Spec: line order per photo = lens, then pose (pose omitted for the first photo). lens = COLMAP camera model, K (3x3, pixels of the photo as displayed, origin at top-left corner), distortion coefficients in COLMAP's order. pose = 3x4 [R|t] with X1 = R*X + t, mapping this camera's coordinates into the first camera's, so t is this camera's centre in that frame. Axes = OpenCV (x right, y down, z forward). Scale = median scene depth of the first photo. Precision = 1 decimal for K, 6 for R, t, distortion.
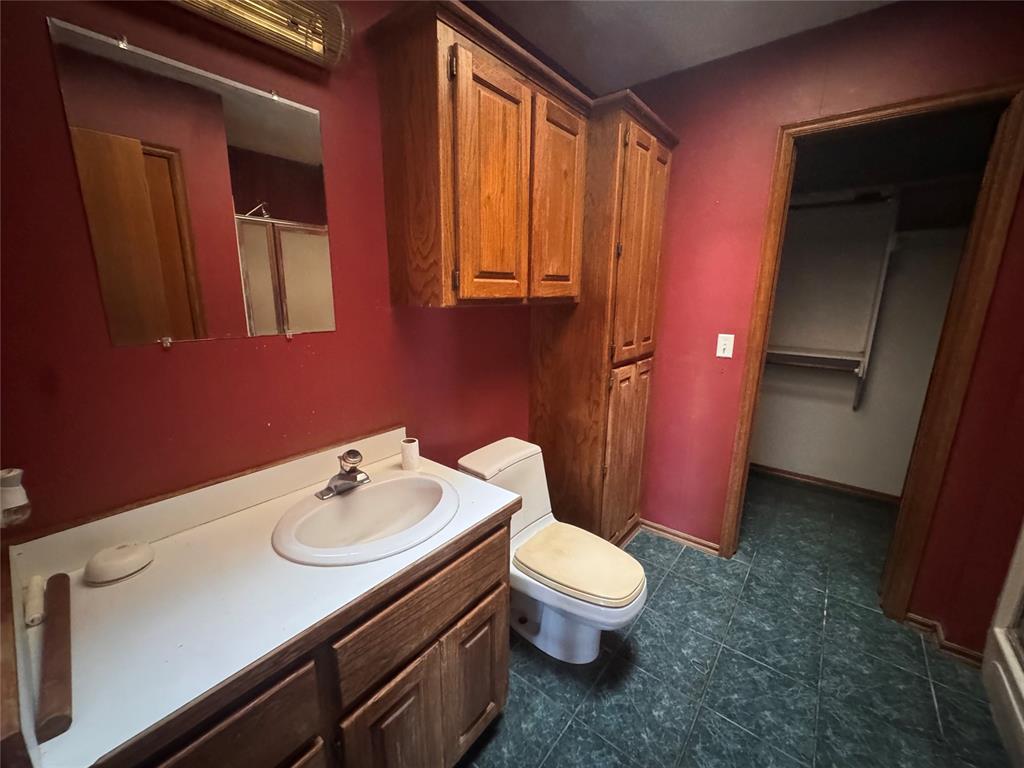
lens RADIAL K [[406.8, 0, 510.2], [0, 406.8, 383.7], [0, 0, 1]] dist [-0.003028, -0.000083]
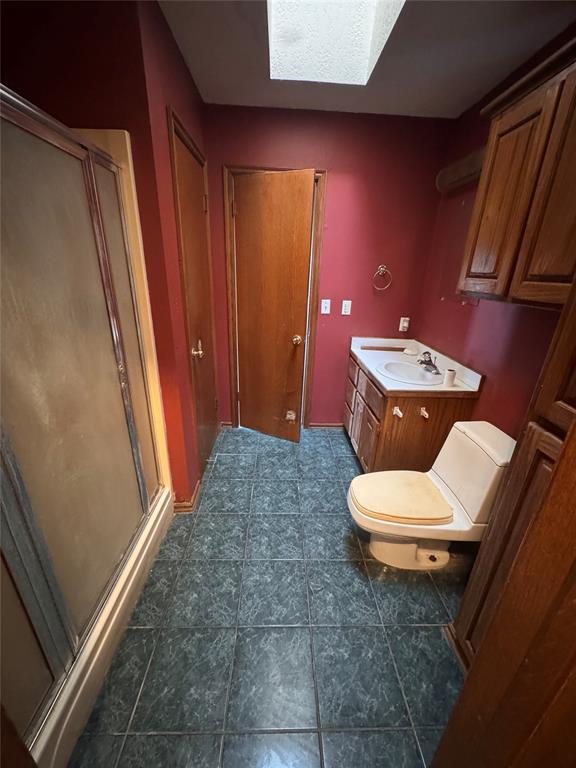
lens RADIAL K [[305.1, 0, 288.0], [0, 305.1, 384.0], [0, 0, 1]] dist [-0.003028, -0.000083]
pose [[-0.757922, 0.207114, -0.618593, 1.086998], [-0.182117, 0.843380, 0.505512, -0.338534], [0.626408, 0.495796, -0.601498, 1.317677]]
